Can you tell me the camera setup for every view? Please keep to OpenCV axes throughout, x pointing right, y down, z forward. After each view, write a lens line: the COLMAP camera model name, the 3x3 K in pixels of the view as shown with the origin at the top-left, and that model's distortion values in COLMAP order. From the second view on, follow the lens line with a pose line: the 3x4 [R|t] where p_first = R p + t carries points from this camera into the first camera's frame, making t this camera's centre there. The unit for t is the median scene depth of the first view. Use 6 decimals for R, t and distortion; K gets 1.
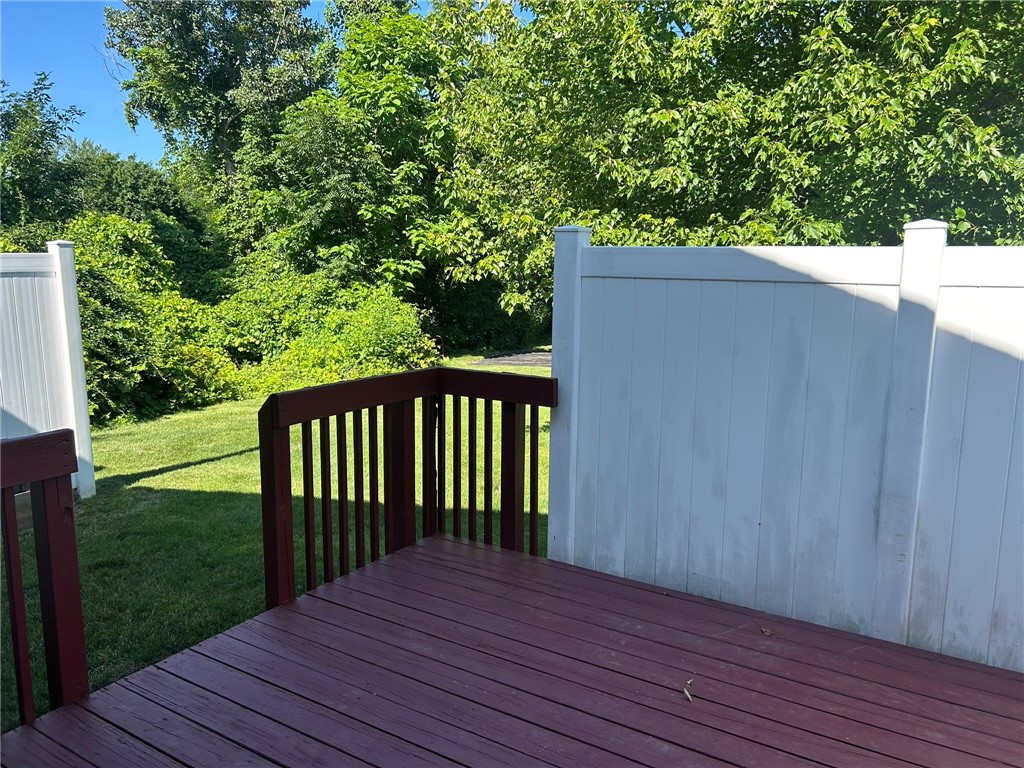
lens RADIAL K [[773.7, 0, 515.2], [0, 773.7, 385.0], [0, 0, 1]] dist [0.055265, -0.056623]
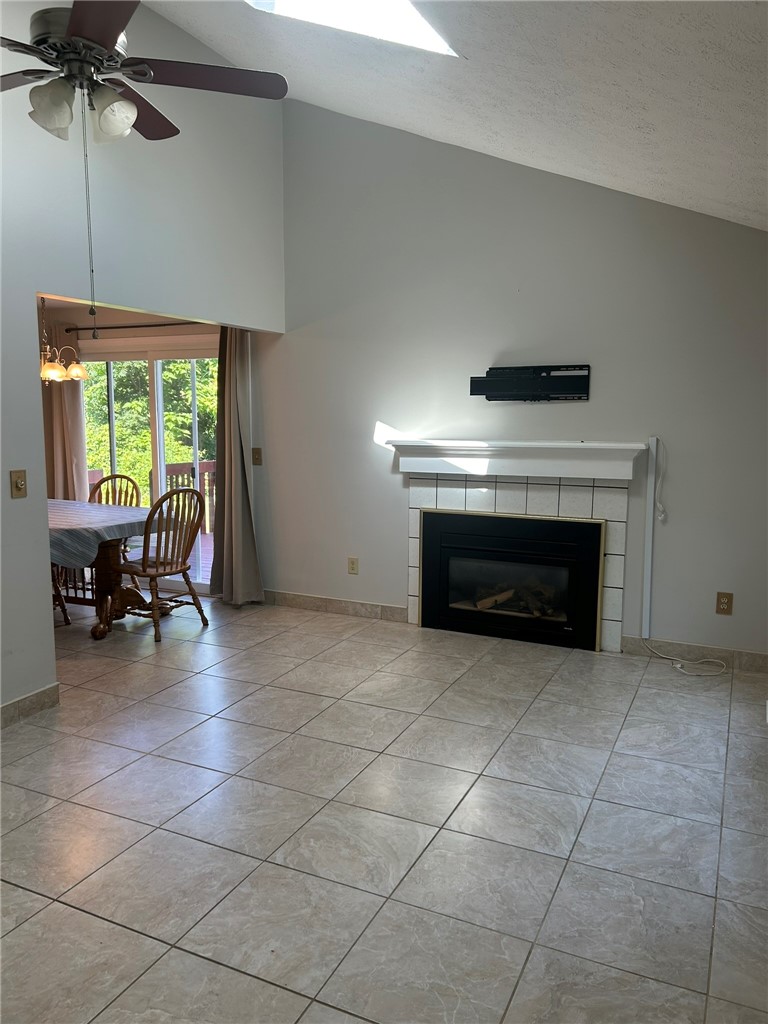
lens RADIAL K [[773.7, 0, 375.7], [0, 773.7, 510.7], [0, 0, 1]] dist [0.055265, -0.056623]
pose [[0.993059, -0.018933, 0.116084, 0.025231], [0.022539, 0.999301, -0.029831, 0.048847], [-0.115438, 0.032240, 0.992791, -0.328251]]
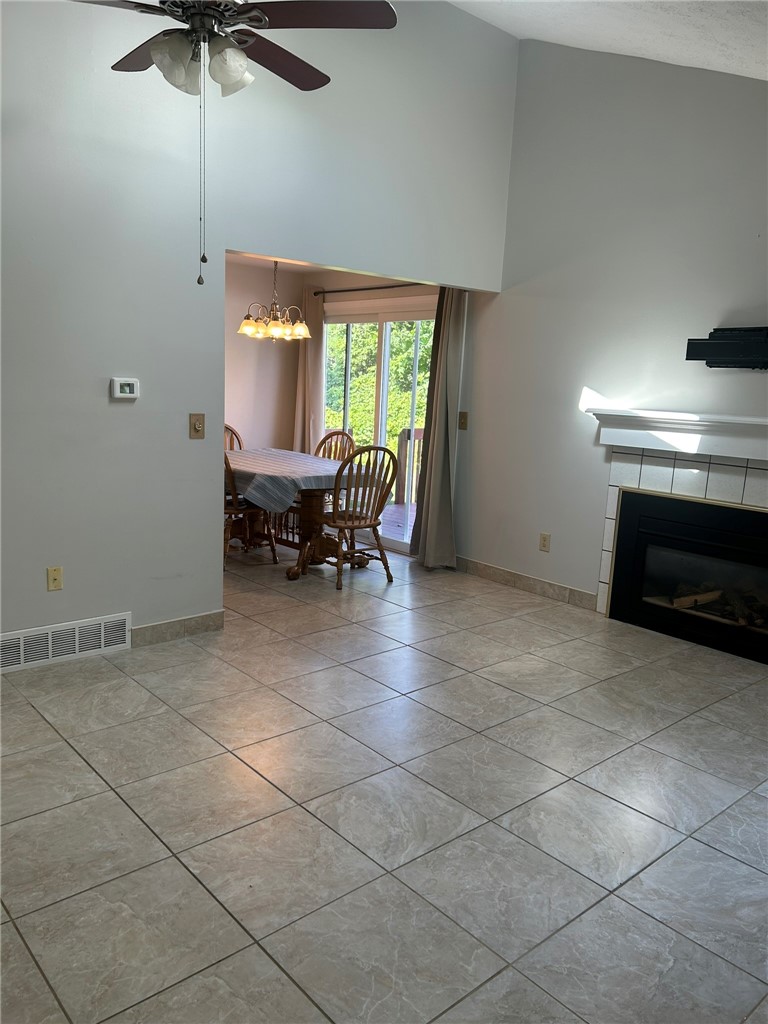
lens RADIAL K [[773.7, 0, 374.3], [0, 773.7, 512.6], [0, 0, 1]] dist [0.055265, -0.056623]
pose [[0.956912, 0.082134, -0.278519, 0.073679], [-0.081104, 0.996589, 0.015238, 0.051292], [0.278821, 0.008008, 0.960310, -0.315749]]
